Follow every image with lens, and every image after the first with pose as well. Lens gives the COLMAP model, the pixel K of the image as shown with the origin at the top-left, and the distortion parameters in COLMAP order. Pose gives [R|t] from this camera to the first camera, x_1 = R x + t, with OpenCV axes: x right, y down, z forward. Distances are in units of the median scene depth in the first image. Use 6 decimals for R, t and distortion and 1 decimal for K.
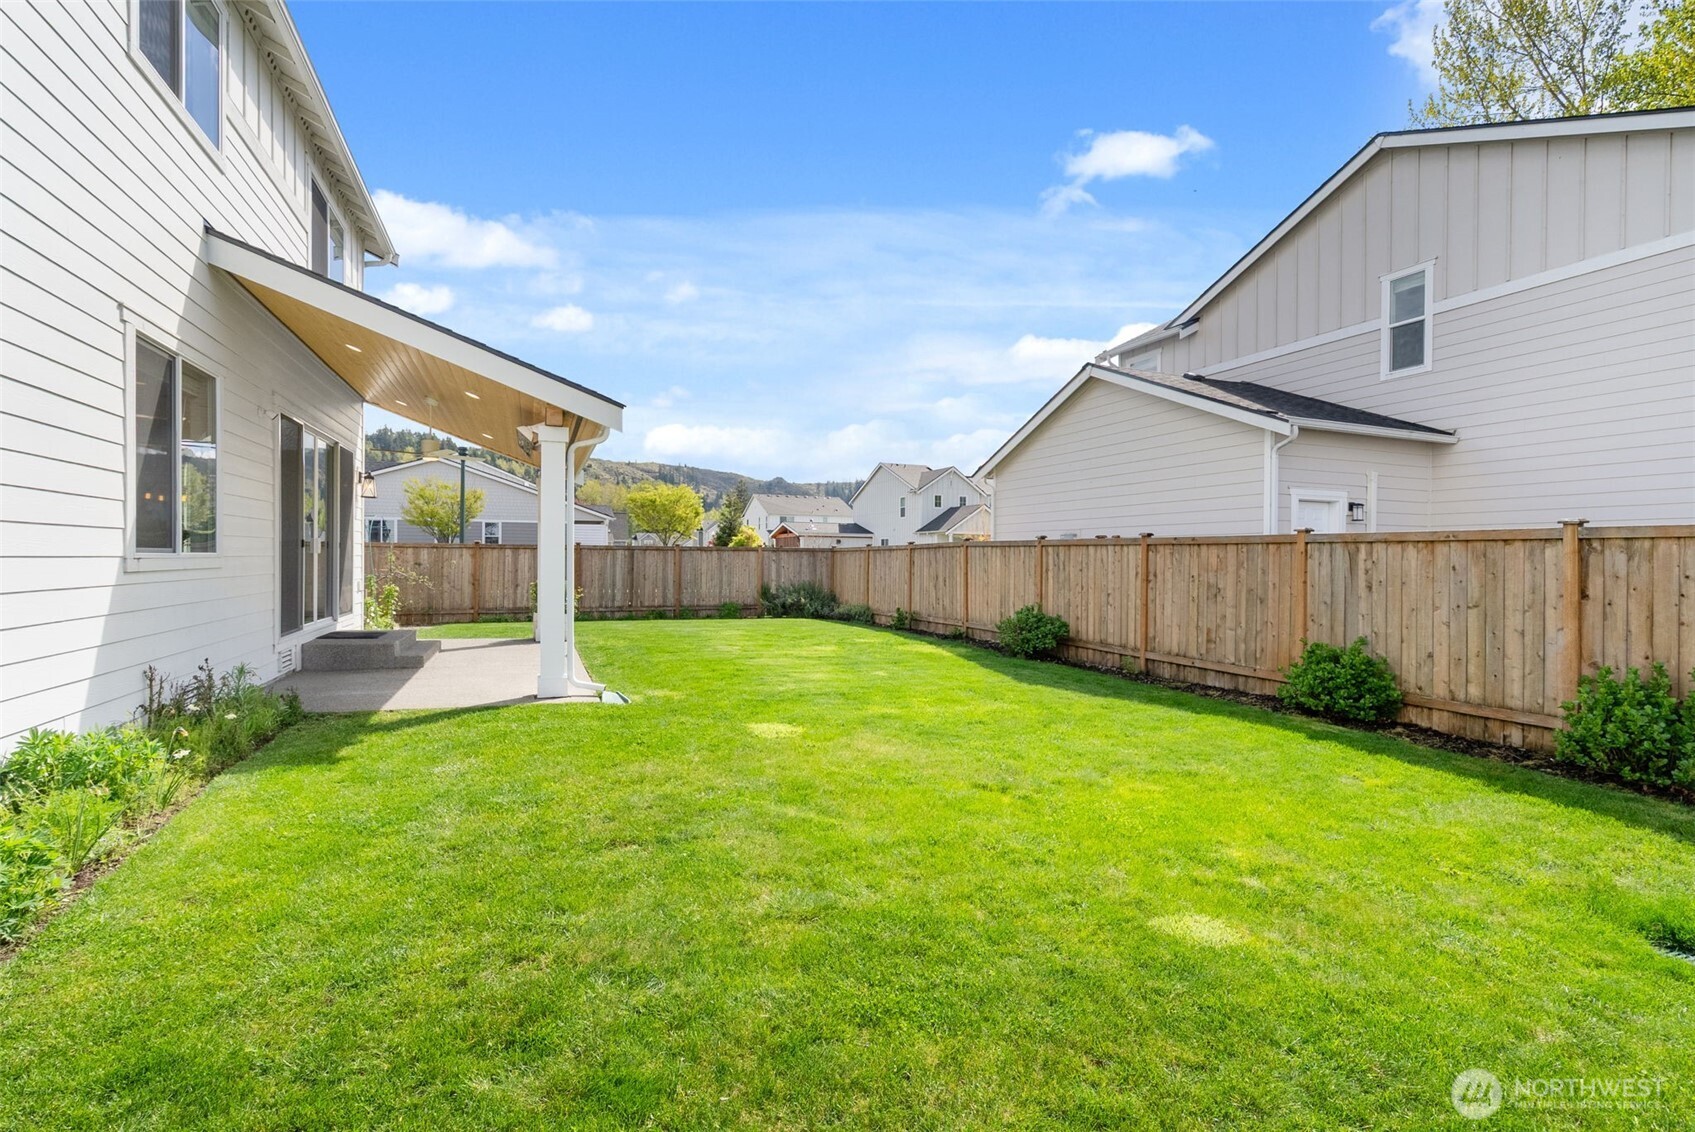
lens RADIAL K [[771.5, 0, 844.7], [0, 771.5, 562.0], [0, 0, 1]] dist [-0.011698, -0.000051]
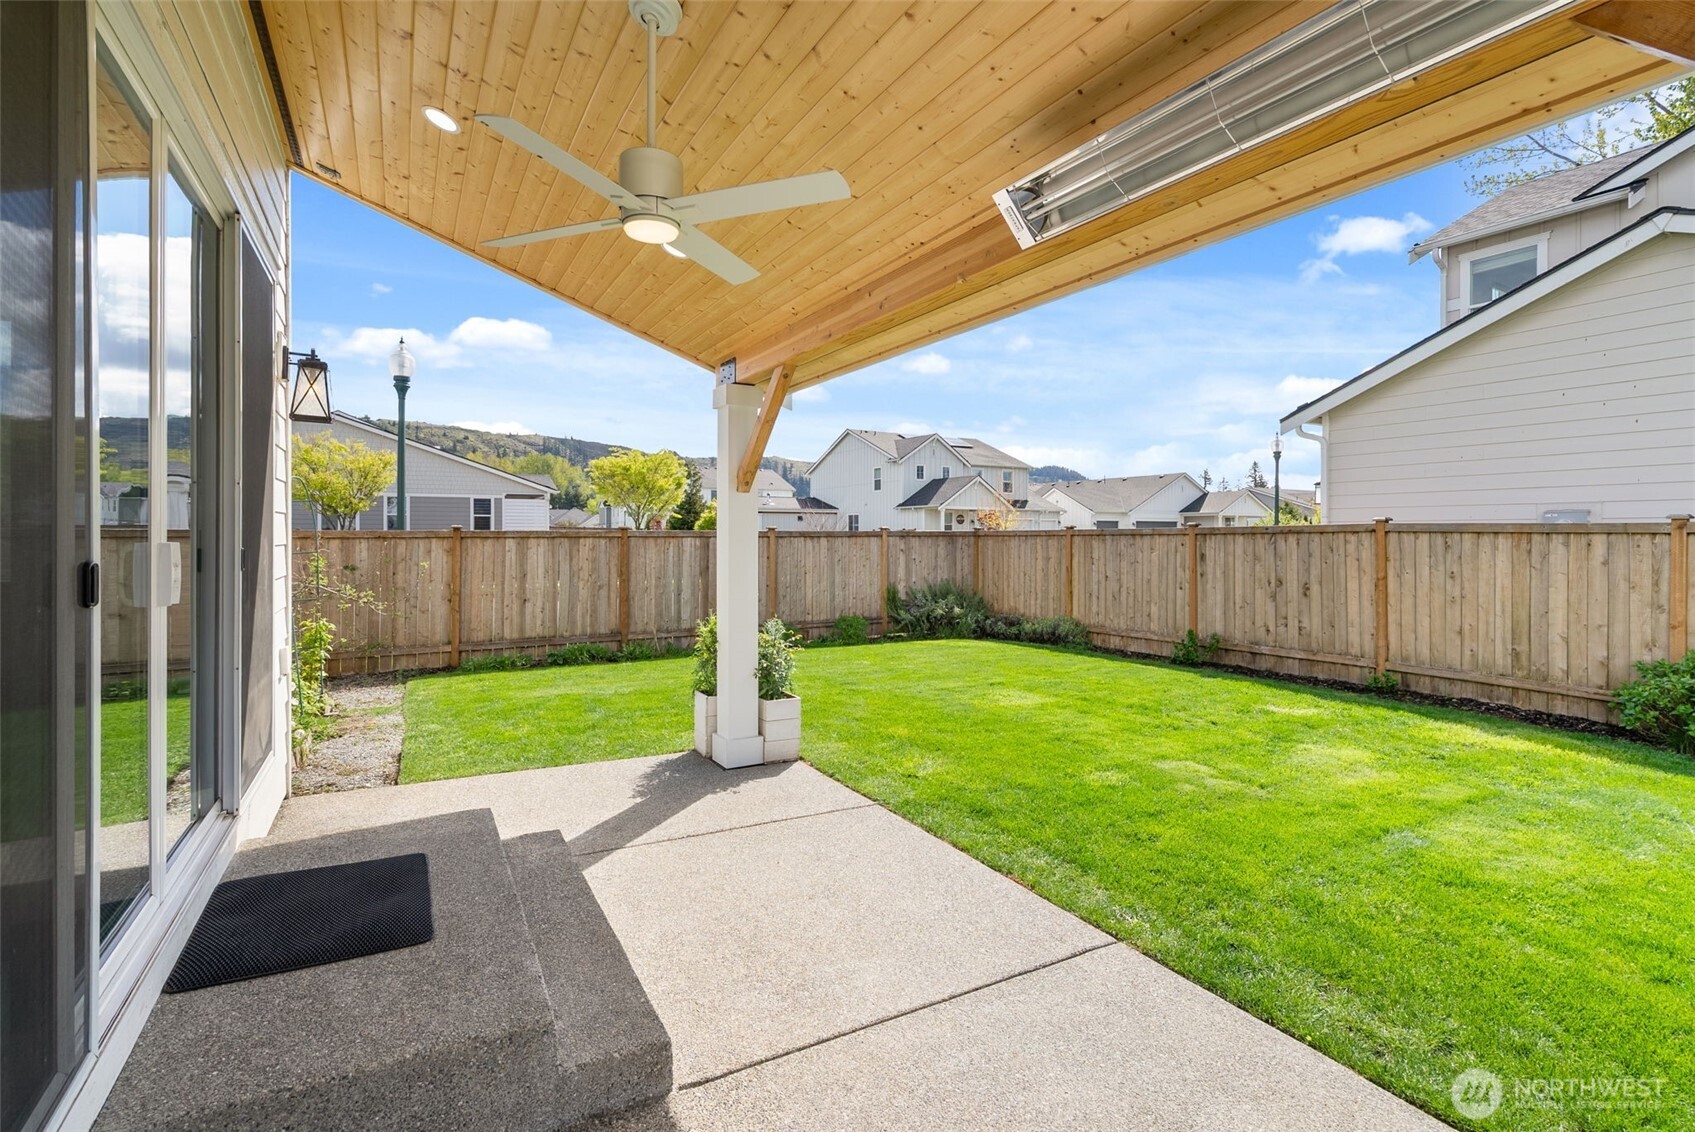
lens RADIAL K [[771.5, 0, 839.1], [0, 771.5, 535.5], [0, 0, 1]] dist [-0.011698, -0.000051]
pose [[0.991123, -0.008606, 0.132670, -0.235406], [0.008823, 0.999961, -0.001045, -0.014824], [-0.132656, 0.002206, 0.991160, 0.339900]]
